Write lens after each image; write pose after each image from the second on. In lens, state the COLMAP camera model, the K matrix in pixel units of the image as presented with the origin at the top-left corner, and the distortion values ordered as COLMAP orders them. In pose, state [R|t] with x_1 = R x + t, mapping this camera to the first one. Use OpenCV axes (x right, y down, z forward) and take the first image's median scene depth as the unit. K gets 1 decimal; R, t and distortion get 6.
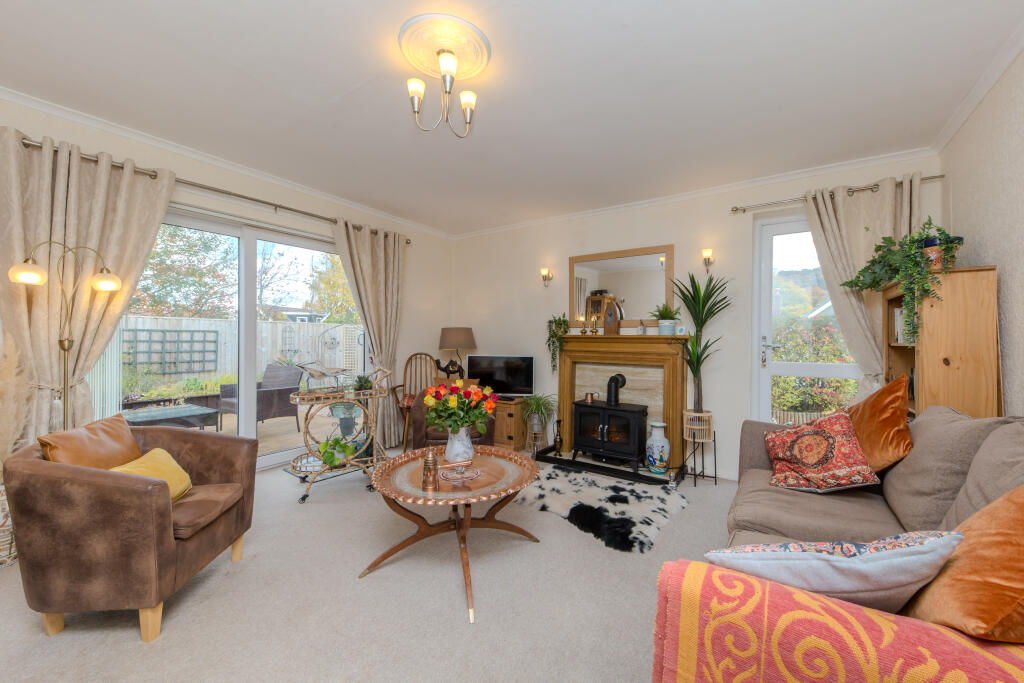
lens RADIAL K [[376.2, 0, 512.0], [0, 376.2, 341.5], [0, 0, 1]] dist [0.000368, 0.000005]
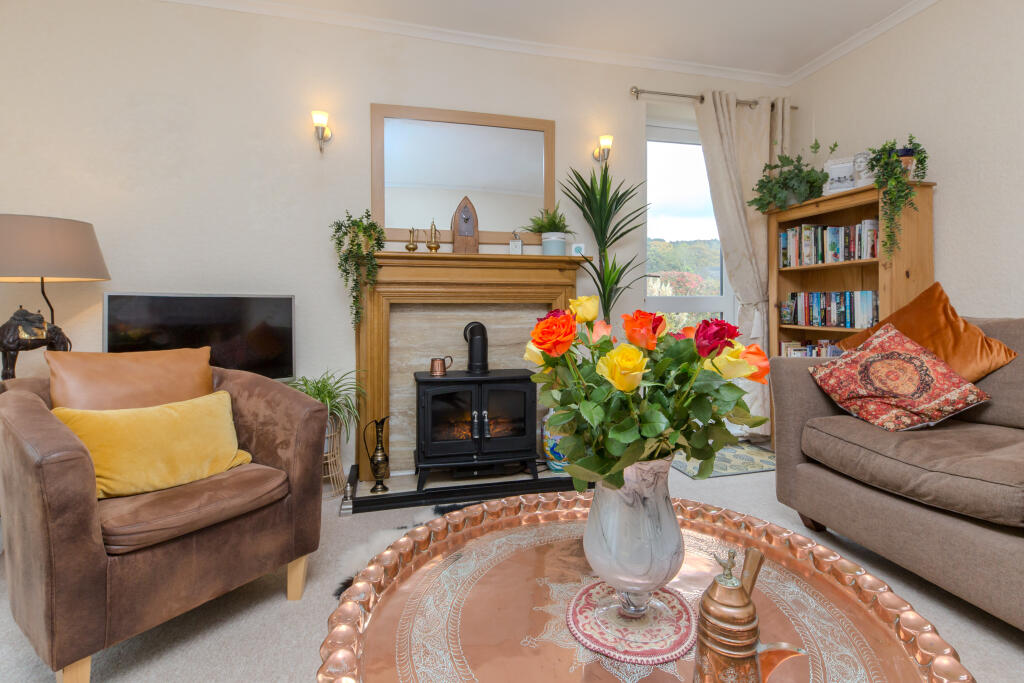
lens RADIAL K [[487.4, 0, 513.3], [0, 487.4, 310.3], [0, 0, 1]] dist [0.001081, 0.000214]
pose [[0.646704, -0.014956, 0.762594, -0.272470], [0.009901, 0.999888, 0.011213, 0.063627], [-0.762677, 0.000299, 0.646780, 0.487667]]
